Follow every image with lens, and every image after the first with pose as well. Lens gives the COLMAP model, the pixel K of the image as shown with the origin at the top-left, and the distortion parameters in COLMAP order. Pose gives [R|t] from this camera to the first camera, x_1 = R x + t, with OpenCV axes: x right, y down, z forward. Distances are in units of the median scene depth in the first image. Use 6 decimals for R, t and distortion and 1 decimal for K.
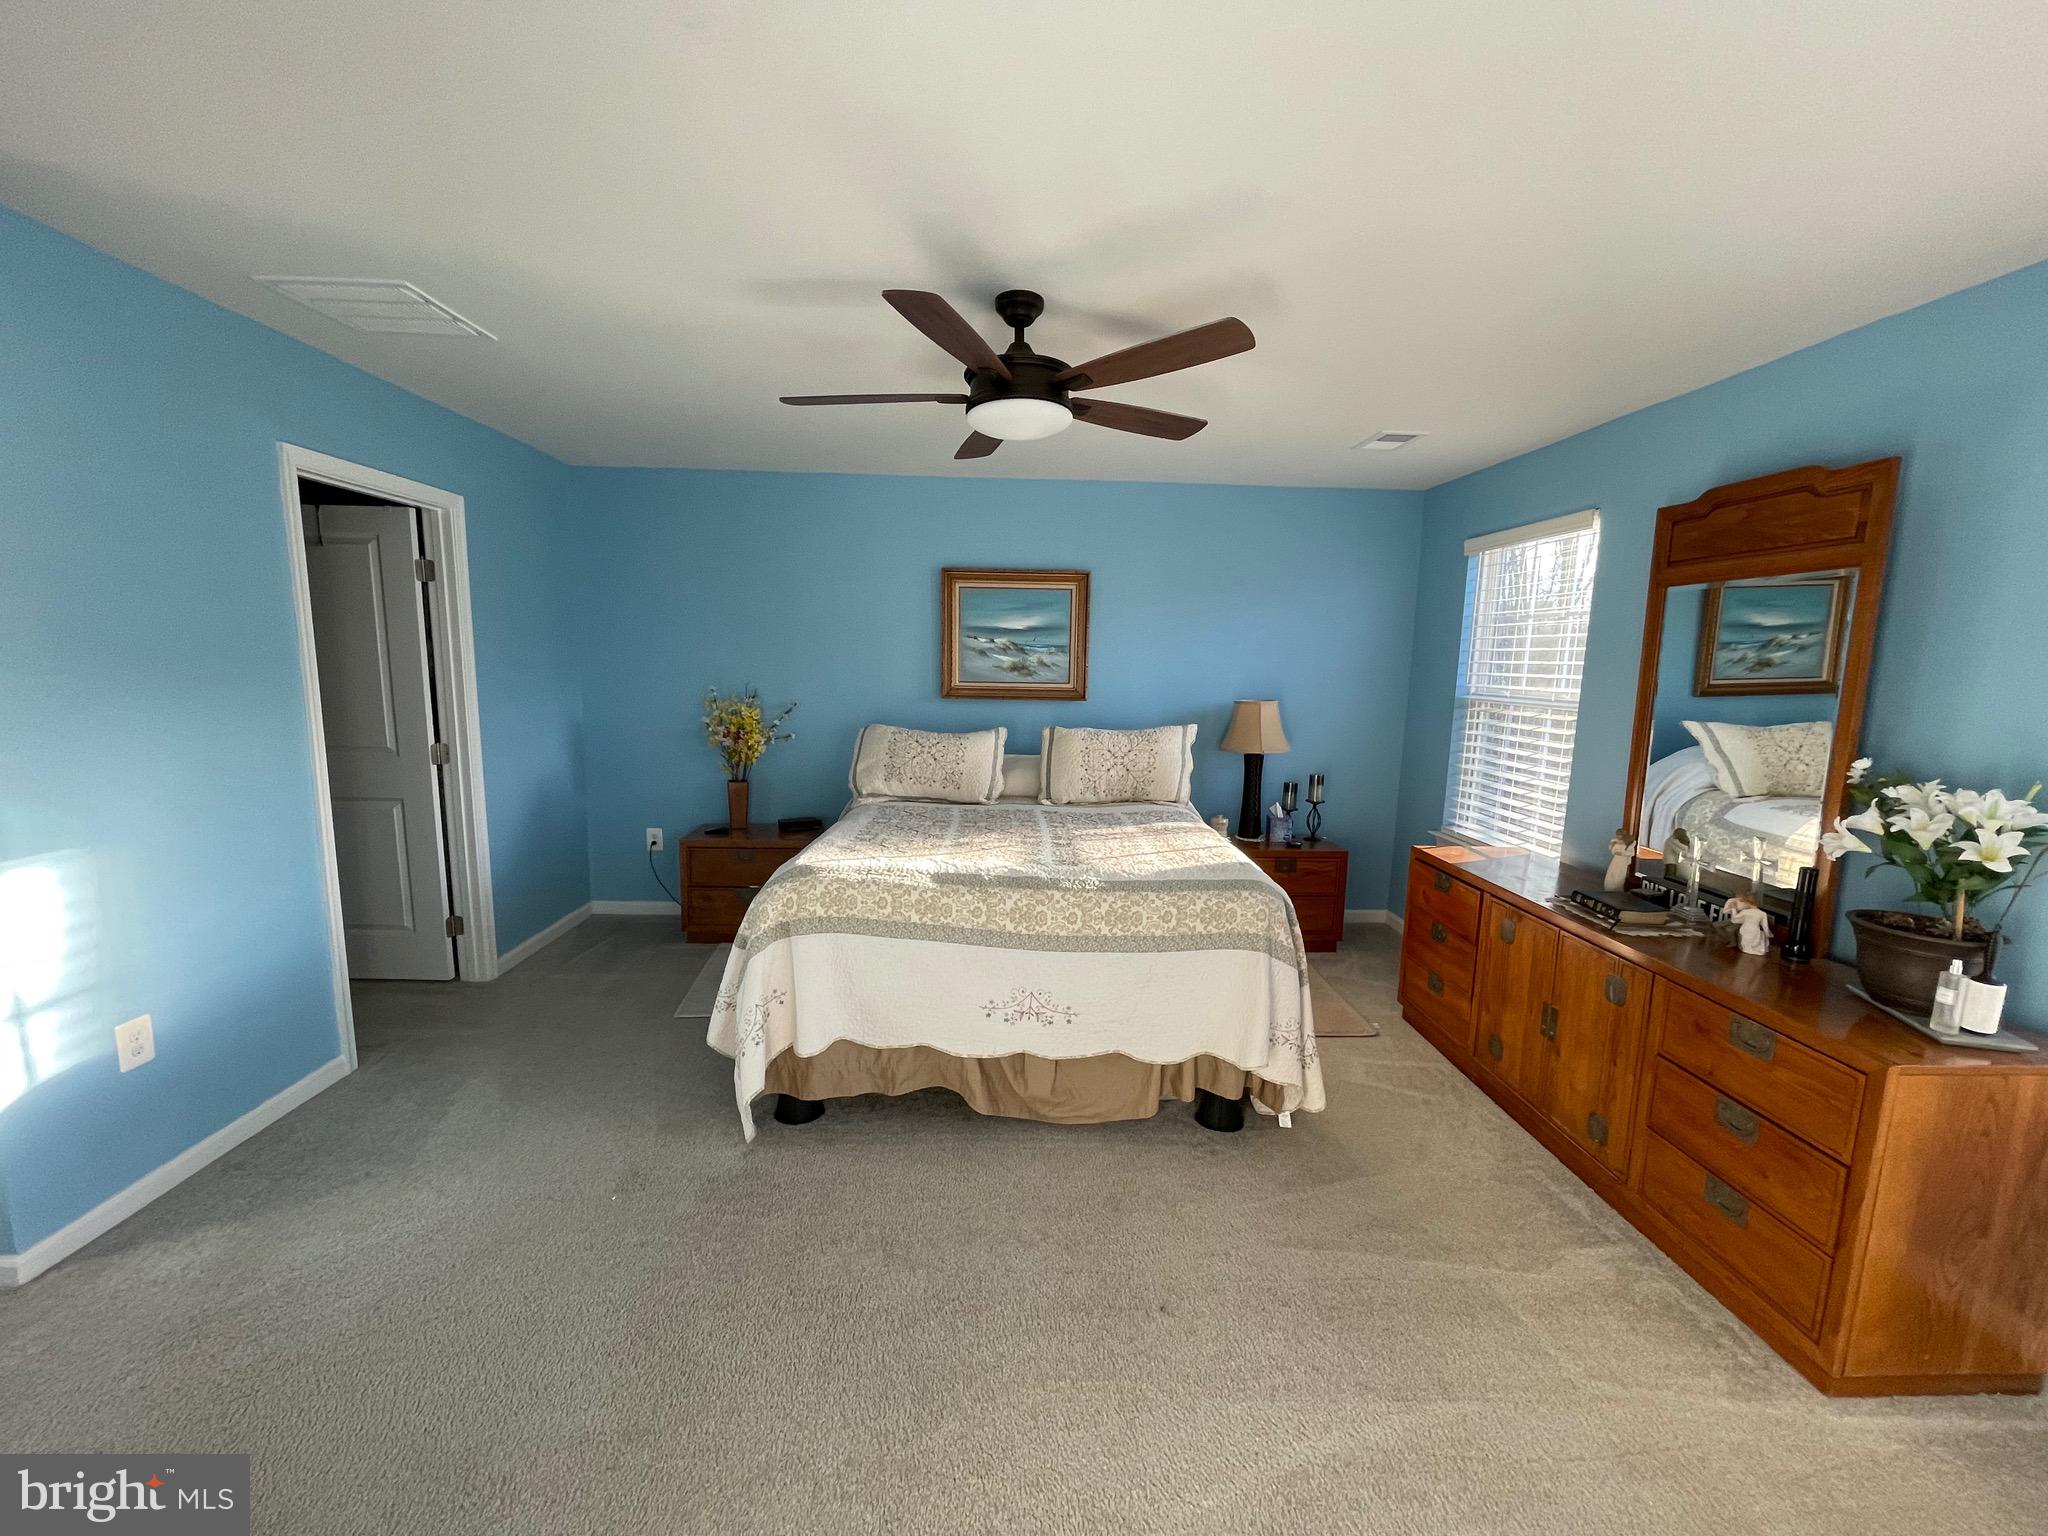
lens RADIAL K [[825.4, 0, 1015.5], [0, 825.4, 782.0], [0, 0, 1]] dist [-0.000237, -0.000586]
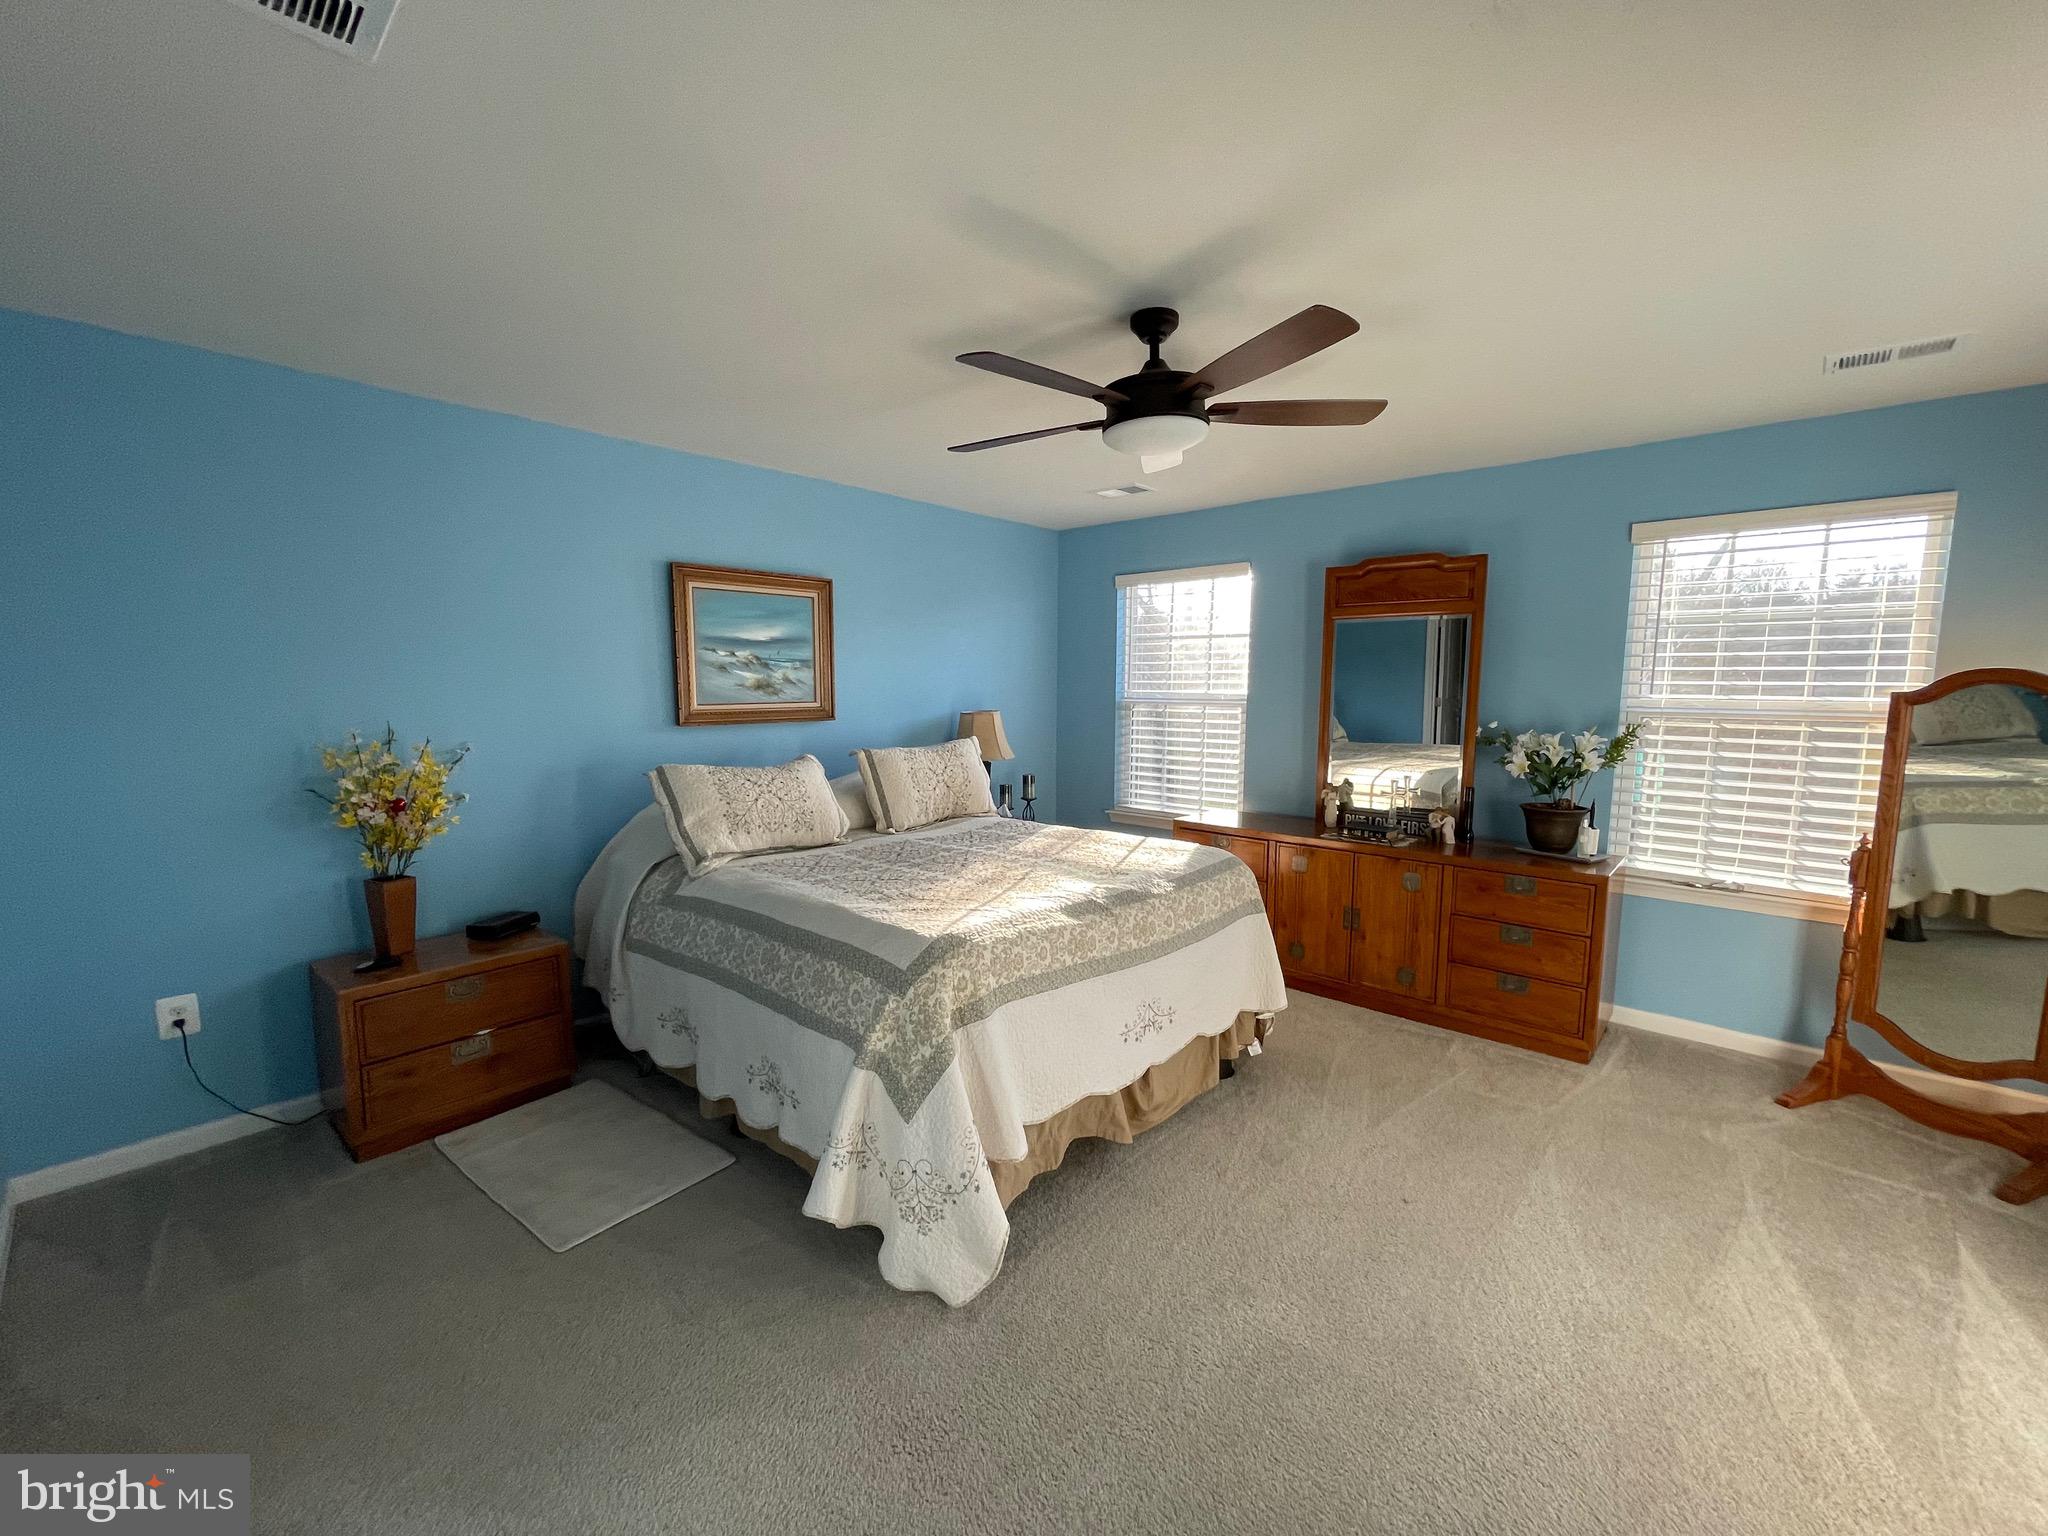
lens RADIAL K [[834.5, 0, 1025.9], [0, 834.5, 763.7], [0, 0, 1]] dist [-0.014002, -0.000067]
pose [[0.688601, -0.091611, 0.719330, -0.480001], [0.120856, 0.992612, 0.010721, -0.038389], [-0.714998, 0.079553, 0.694586, 0.236767]]
